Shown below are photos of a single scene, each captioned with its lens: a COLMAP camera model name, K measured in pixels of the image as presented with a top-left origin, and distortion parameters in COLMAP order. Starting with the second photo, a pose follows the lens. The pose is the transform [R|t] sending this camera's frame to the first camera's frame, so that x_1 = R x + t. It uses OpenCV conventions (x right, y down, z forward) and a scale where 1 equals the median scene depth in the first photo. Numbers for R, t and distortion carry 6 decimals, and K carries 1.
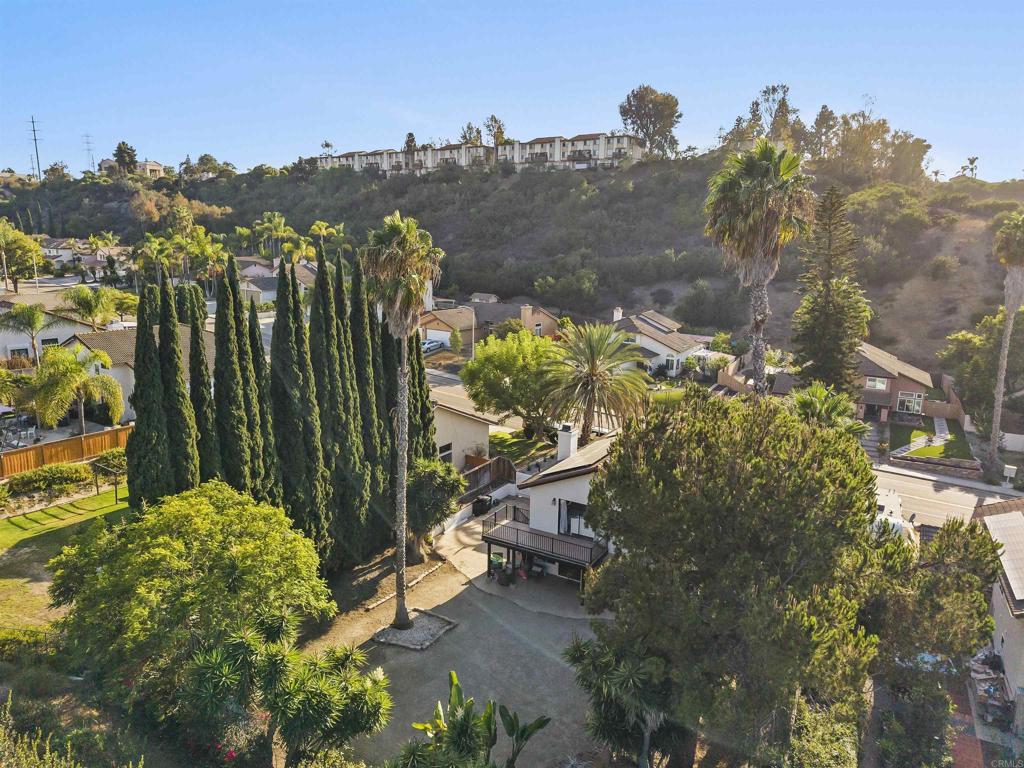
lens RADIAL K [[687.3, 0, 512.0], [0, 687.3, 384.0], [0, 0, 1]] dist [-0.006108, -0.015564]
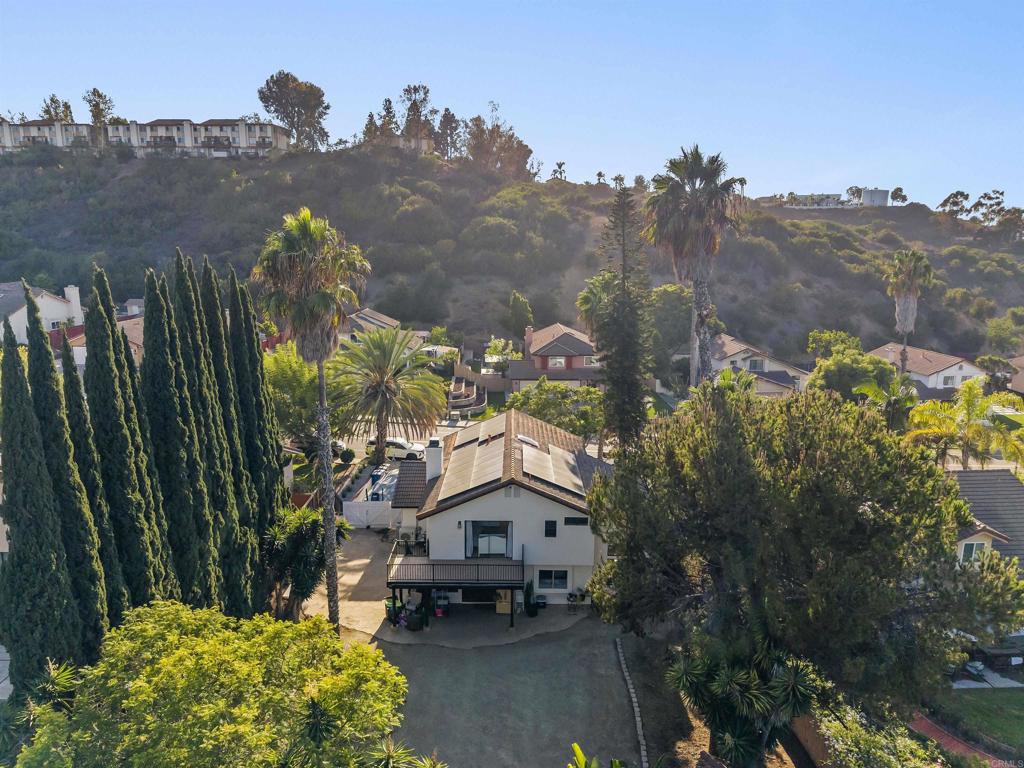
lens RADIAL K [[687.3, 0, 512.0], [0, 687.3, 384.0], [0, 0, 1]] dist [-0.006108, -0.015564]
pose [[0.859322, -0.112555, 0.498895, -0.056637], [0.107958, 0.993422, 0.038174, -0.007981], [-0.499910, 0.021056, 0.865821, 0.028999]]
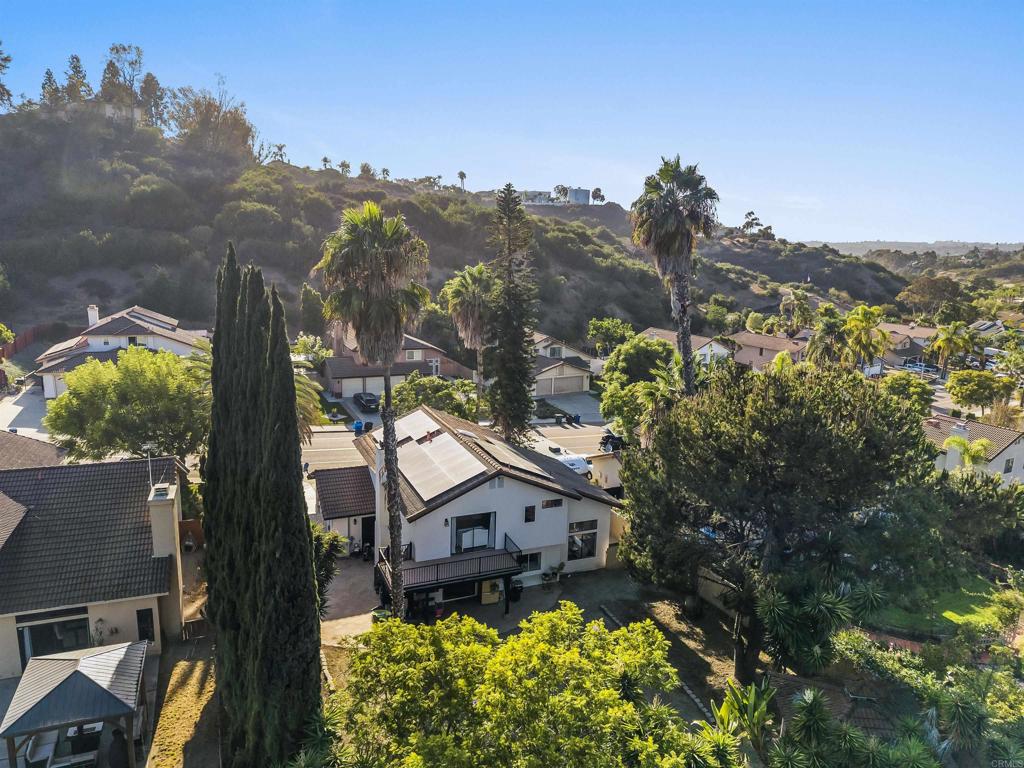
lens RADIAL K [[709.3, 0, 512.0], [0, 709.3, 384.0], [0, 0, 1]] dist [-0.020098, -0.001270]
pose [[0.589992, -0.160018, 0.791393, -0.107438], [0.138929, 0.985665, 0.095726, -0.015634], [-0.795366, 0.053470, 0.603766, 0.063277]]
